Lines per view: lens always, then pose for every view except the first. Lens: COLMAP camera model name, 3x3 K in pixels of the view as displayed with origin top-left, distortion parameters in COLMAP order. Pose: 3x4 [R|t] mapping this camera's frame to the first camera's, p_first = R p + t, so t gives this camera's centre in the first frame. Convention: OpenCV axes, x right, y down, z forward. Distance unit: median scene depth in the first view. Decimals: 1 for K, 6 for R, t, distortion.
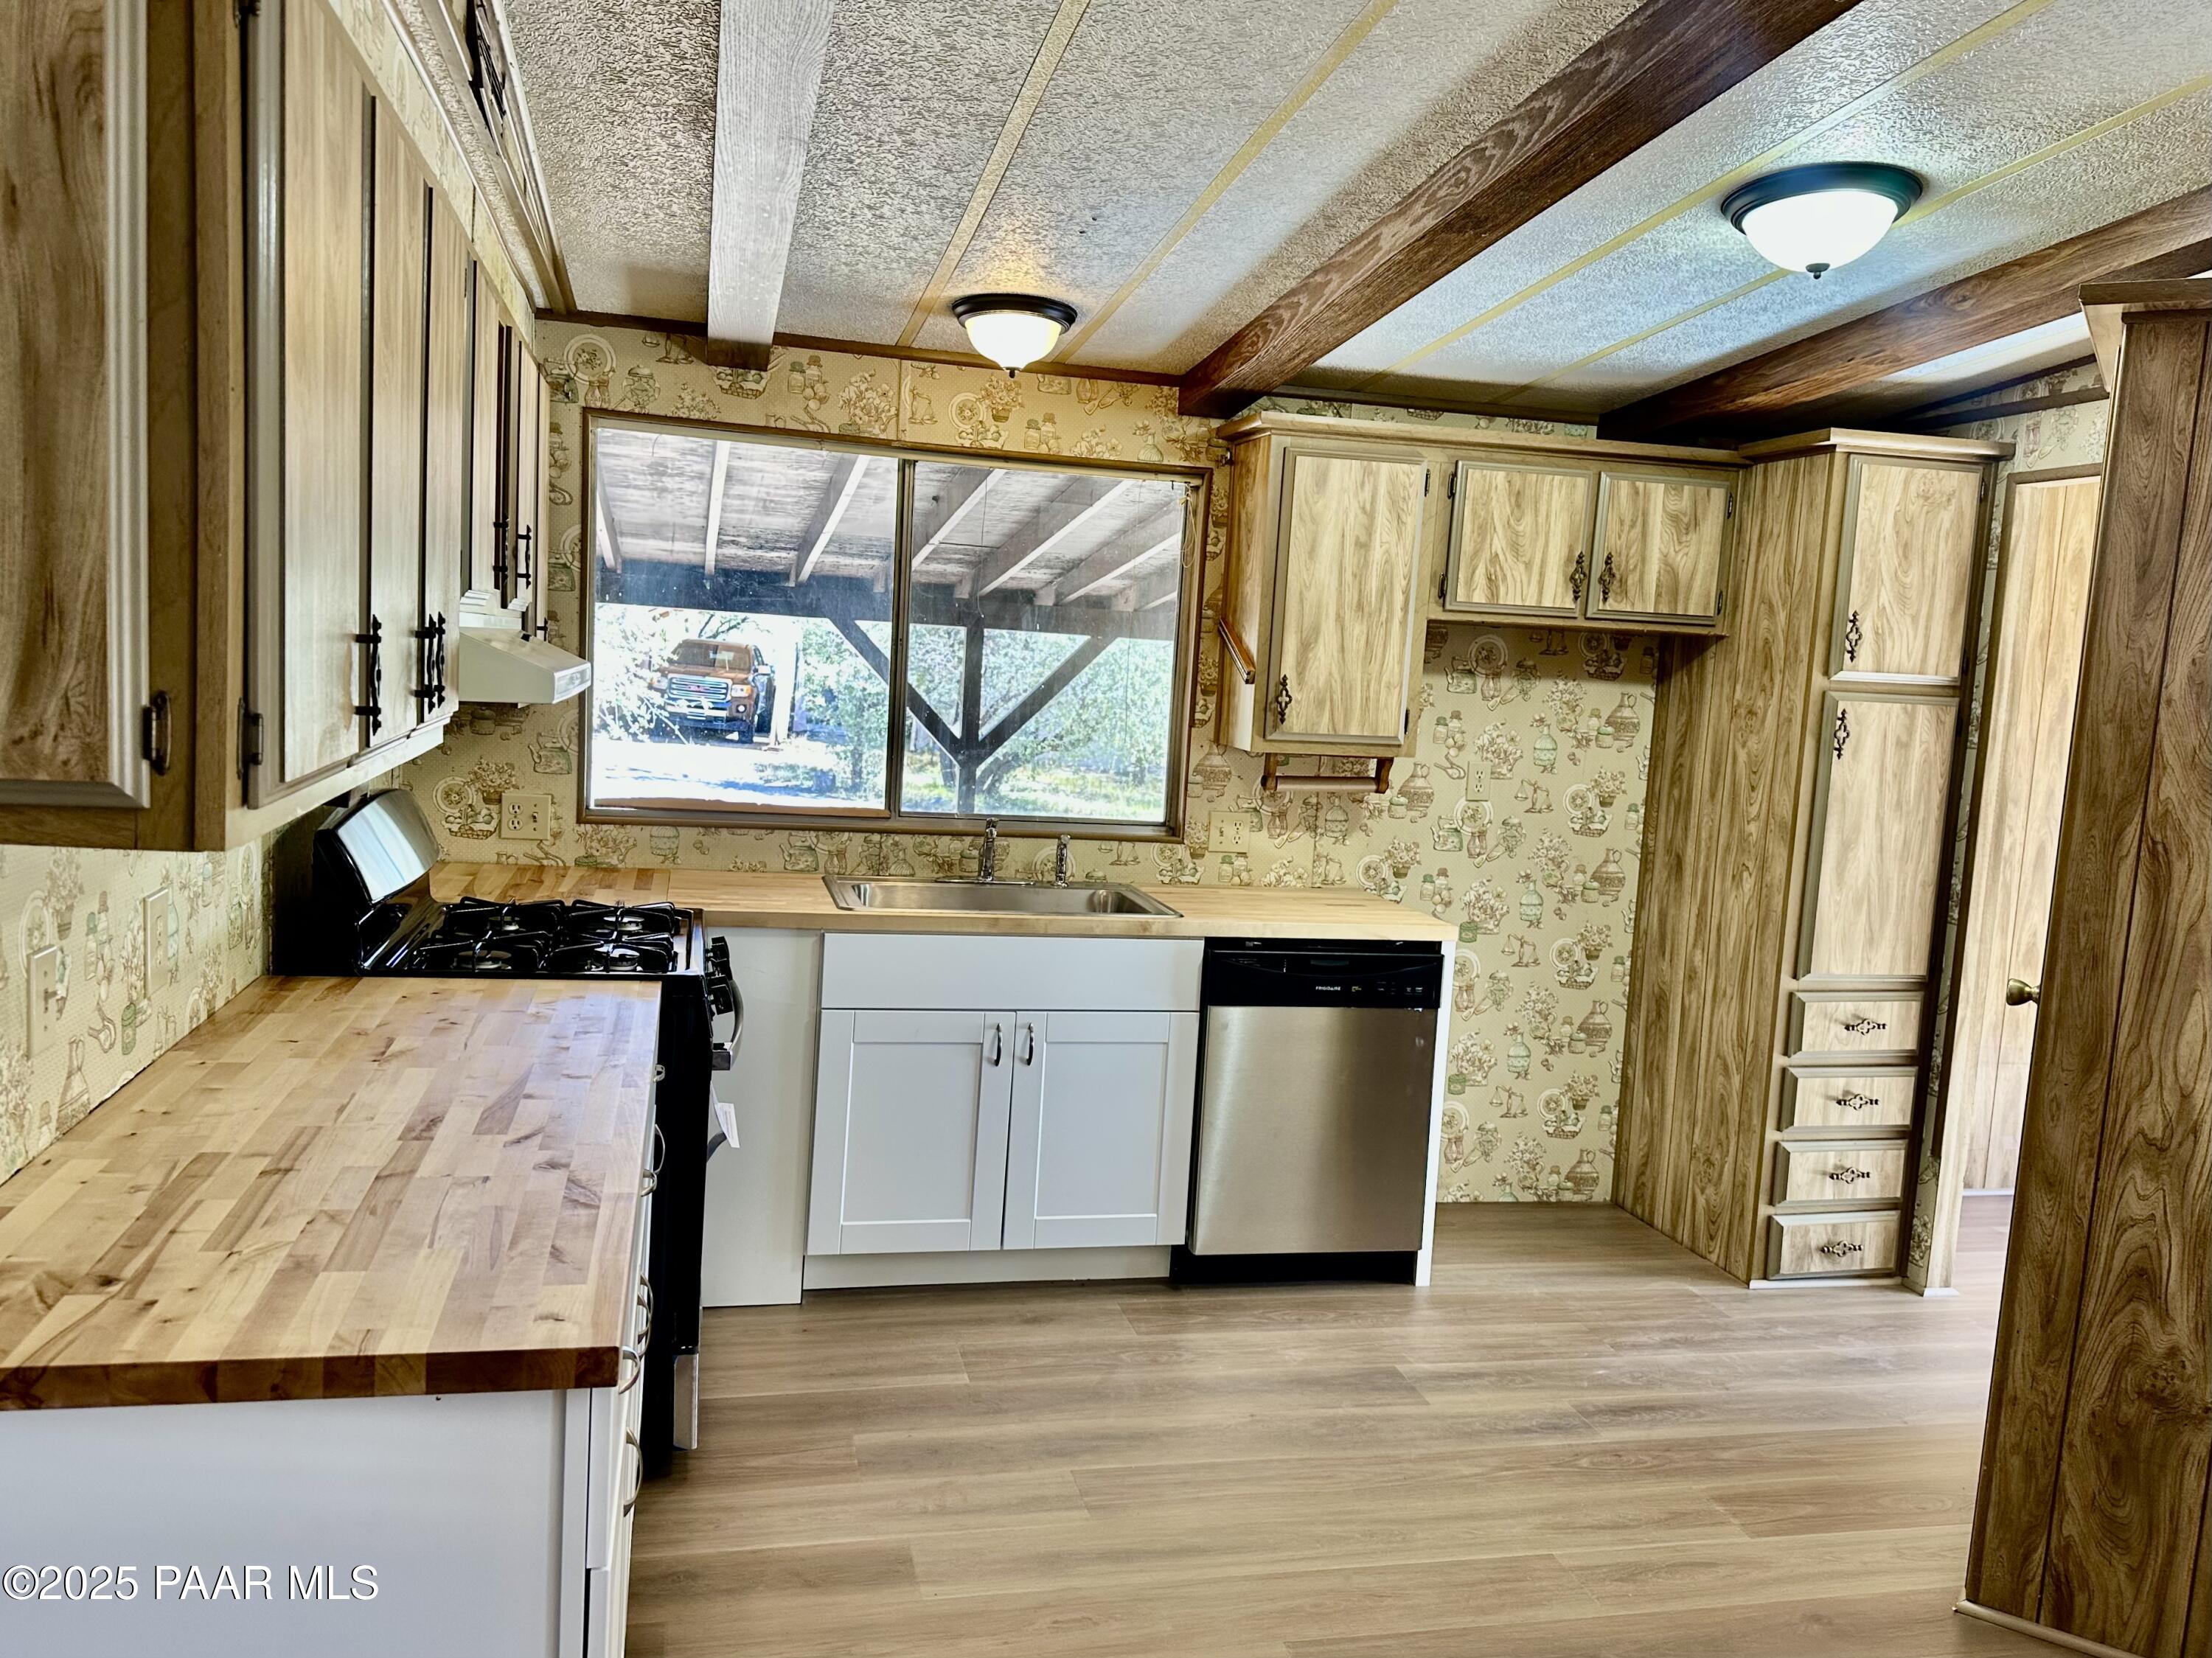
lens RADIAL K [[1667.6, 0, 1092.8], [0, 1667.6, 831.6], [0, 0, 1]] dist [0.055907, -0.075214]
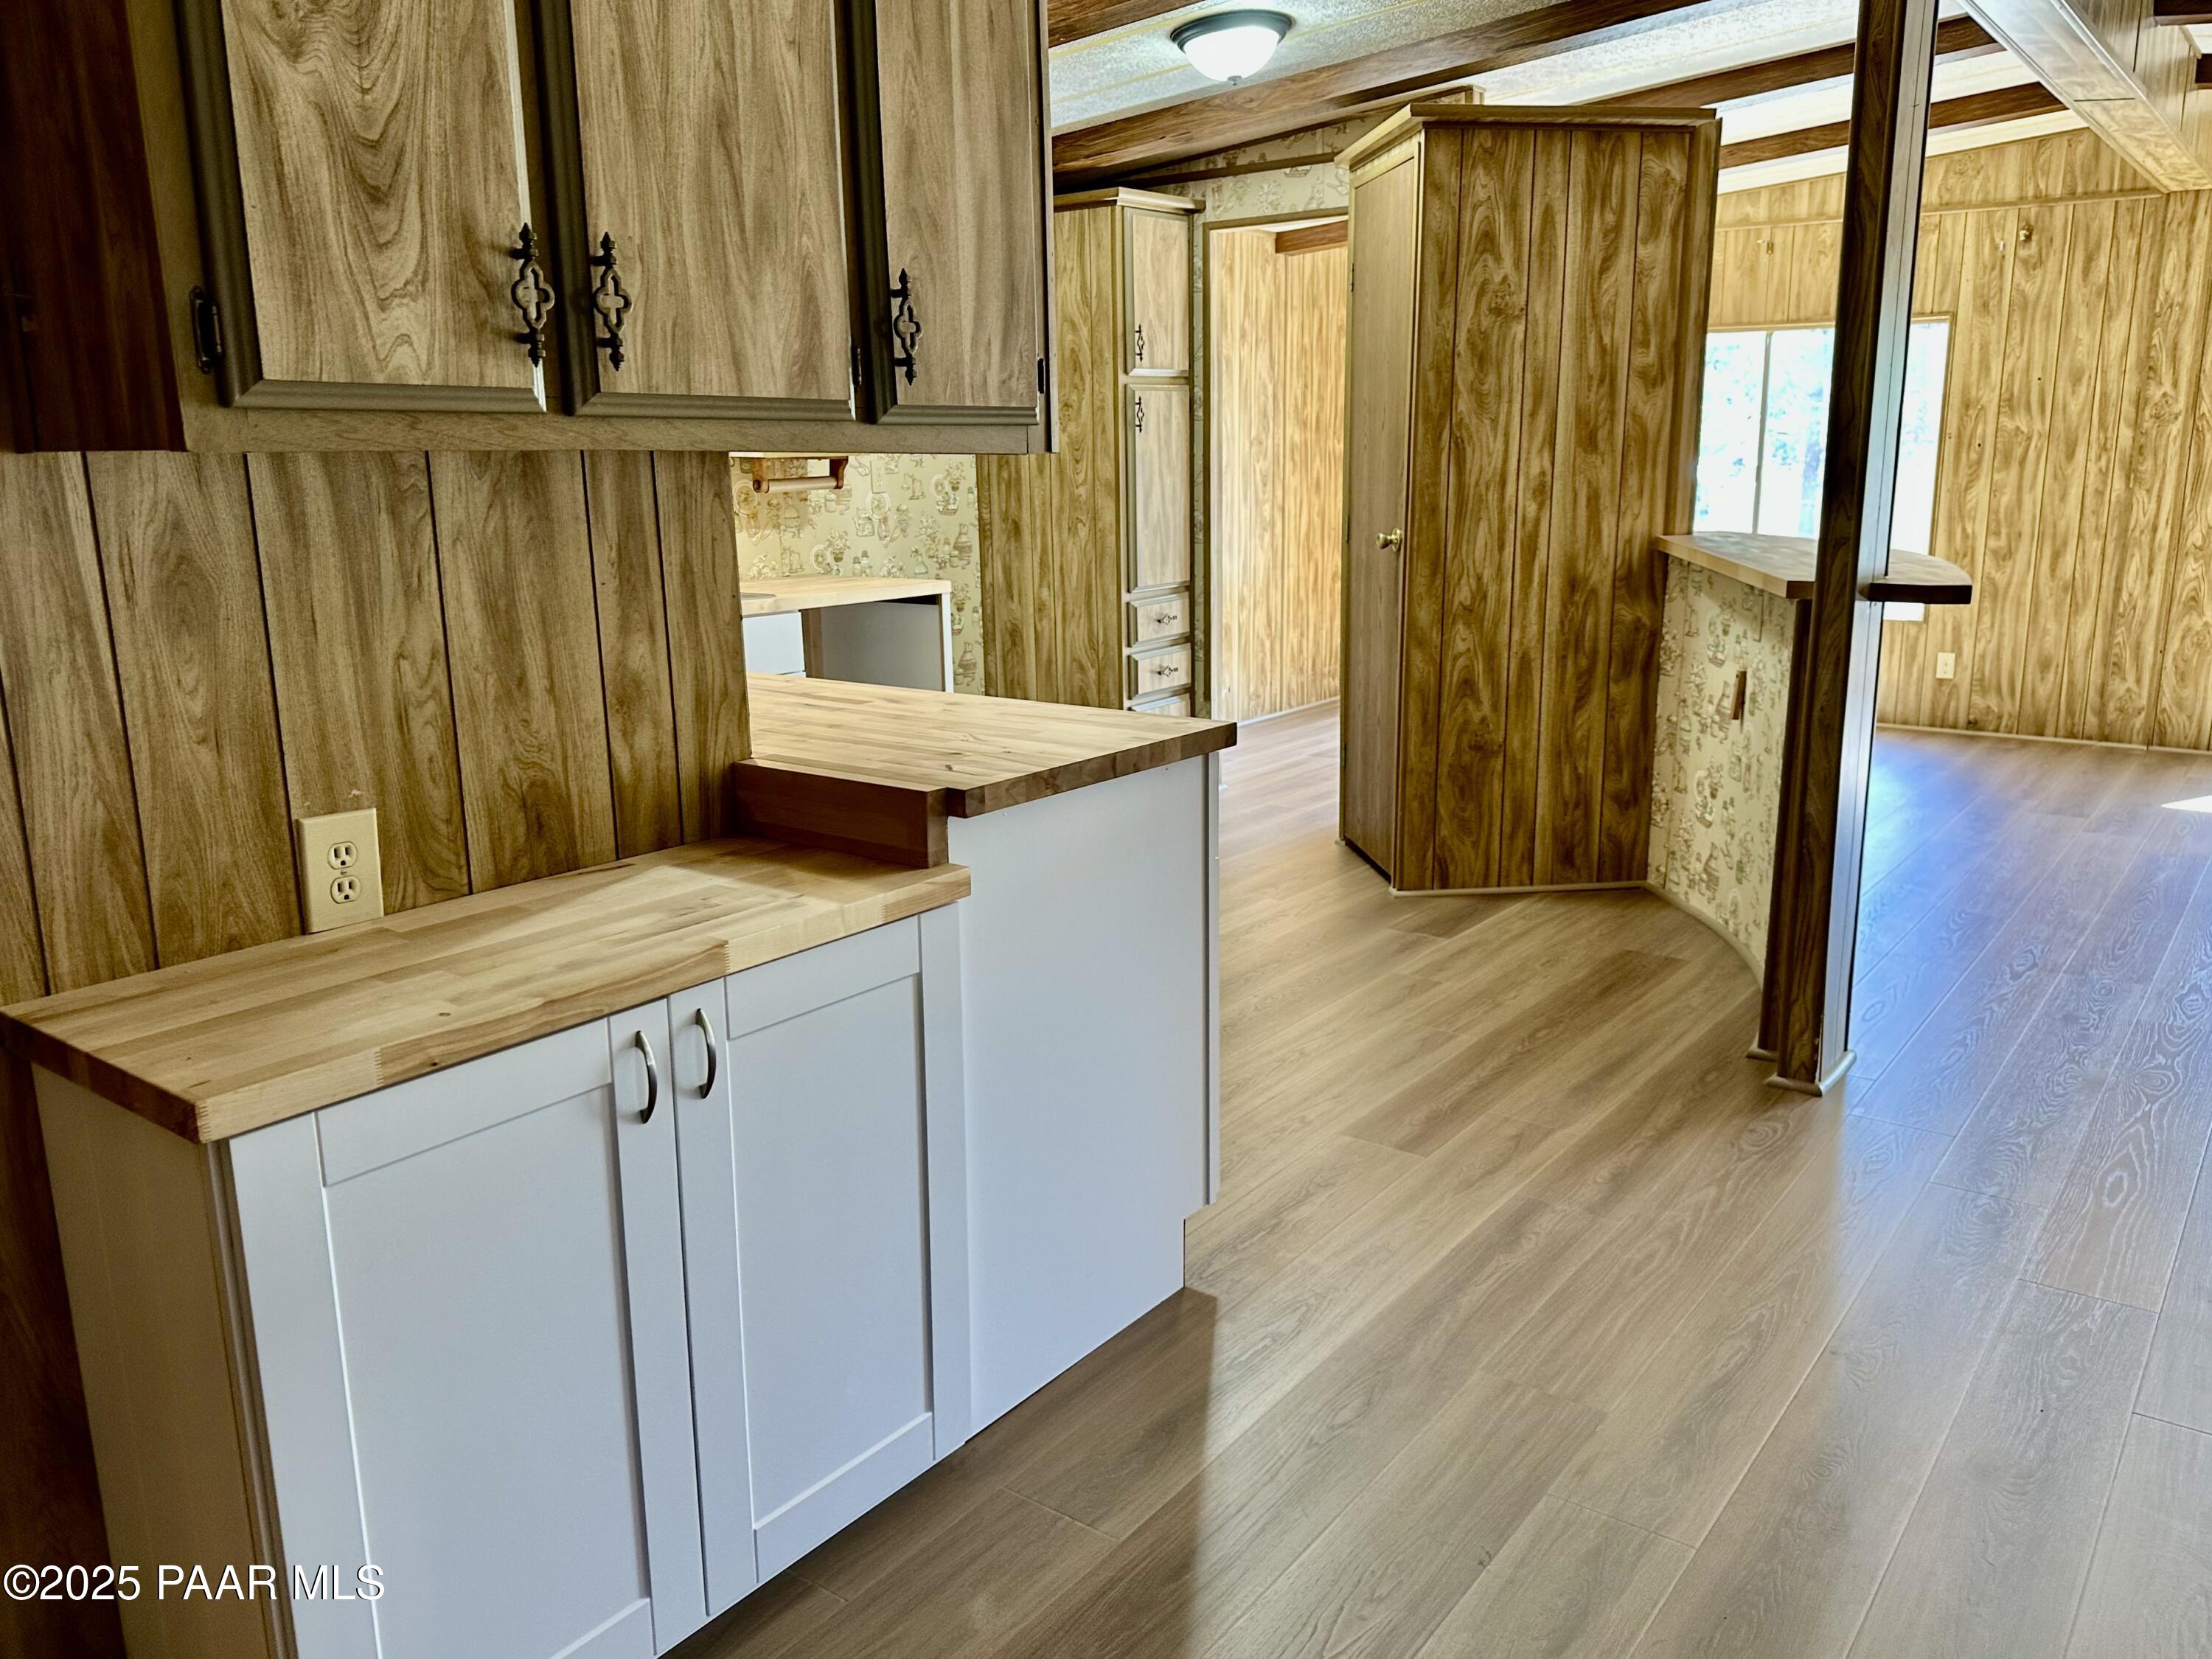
lens RADIAL K [[1646.0, 0, 1111.4], [0, 1646.0, 840.5], [0, 0, 1]] dist [0.122118, -0.200220]
pose [[0.760176, -0.217591, 0.612199, -0.499195], [0.128183, 0.973960, 0.187003, 0.027615], [-0.636947, -0.063682, 0.768273, -0.091071]]
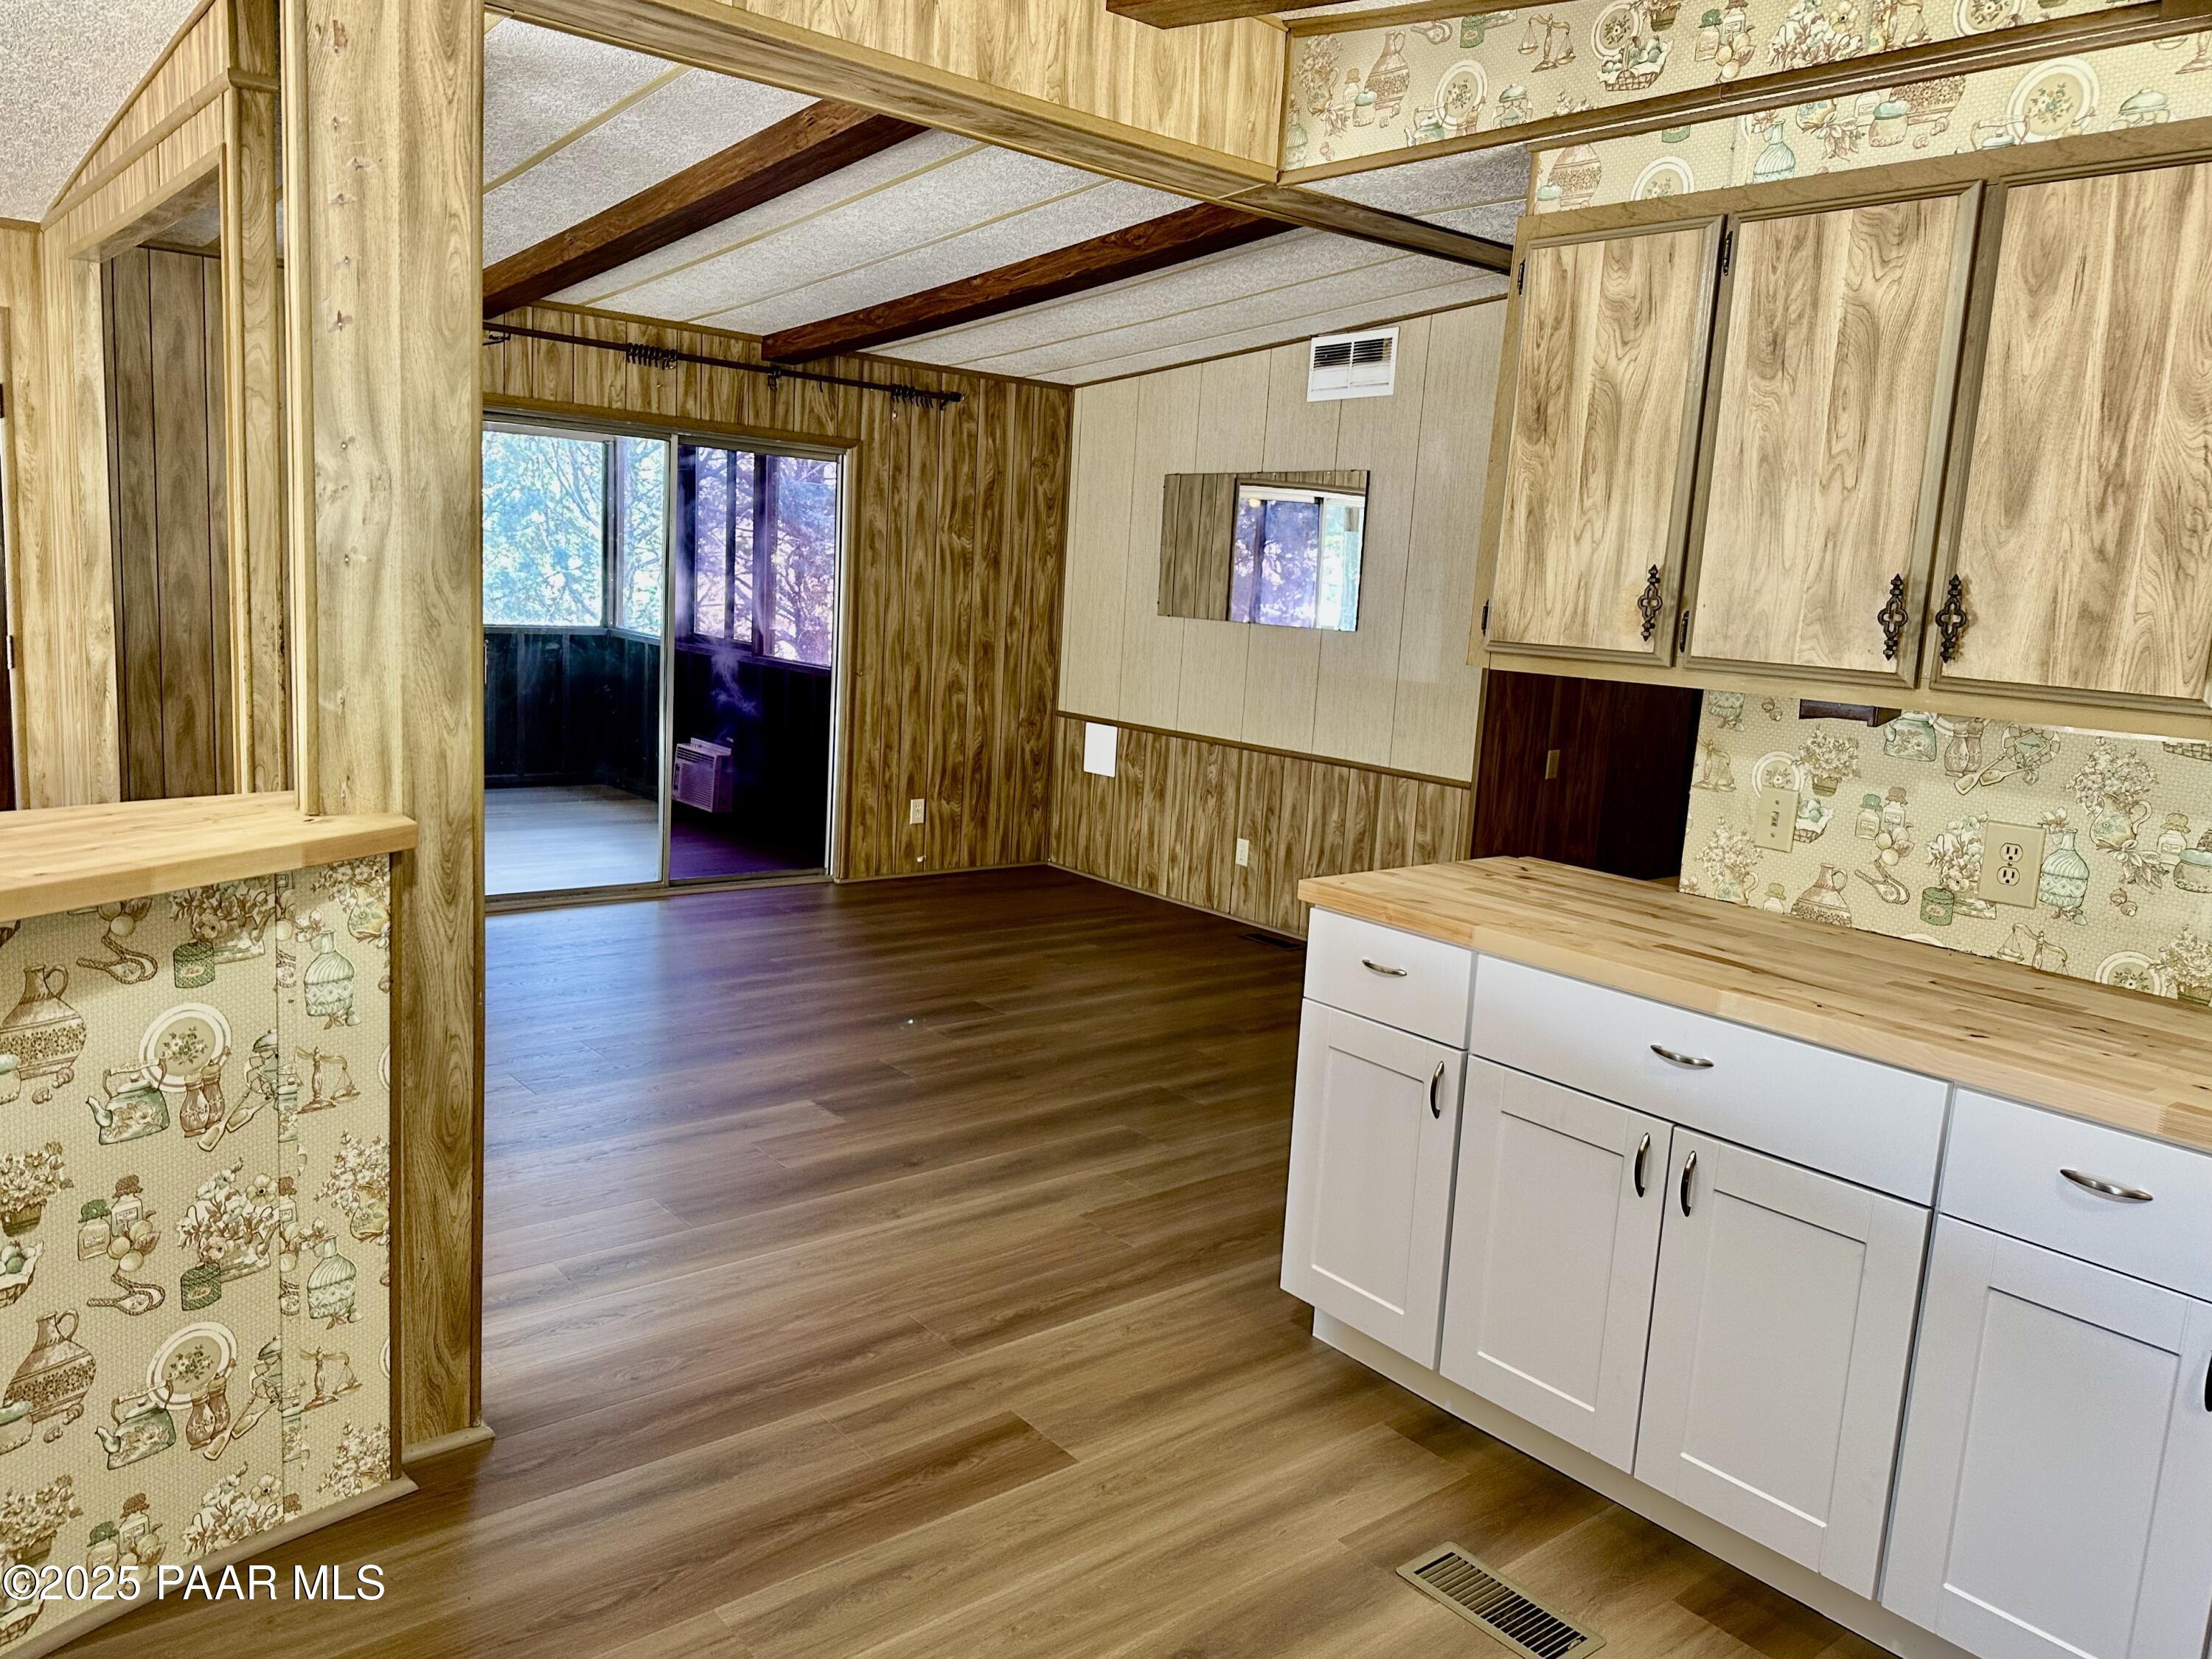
lens RADIAL K [[1619.1, 0, 1117.6], [0, 1619.1, 819.2], [0, 0, 1]] dist [0.045343, -0.062134]
pose [[-0.880363, -0.043998, -0.472255, 0.300223], [-0.166923, 0.960729, 0.221668, -0.064324], [0.443956, 0.273979, -0.853135, 0.880064]]
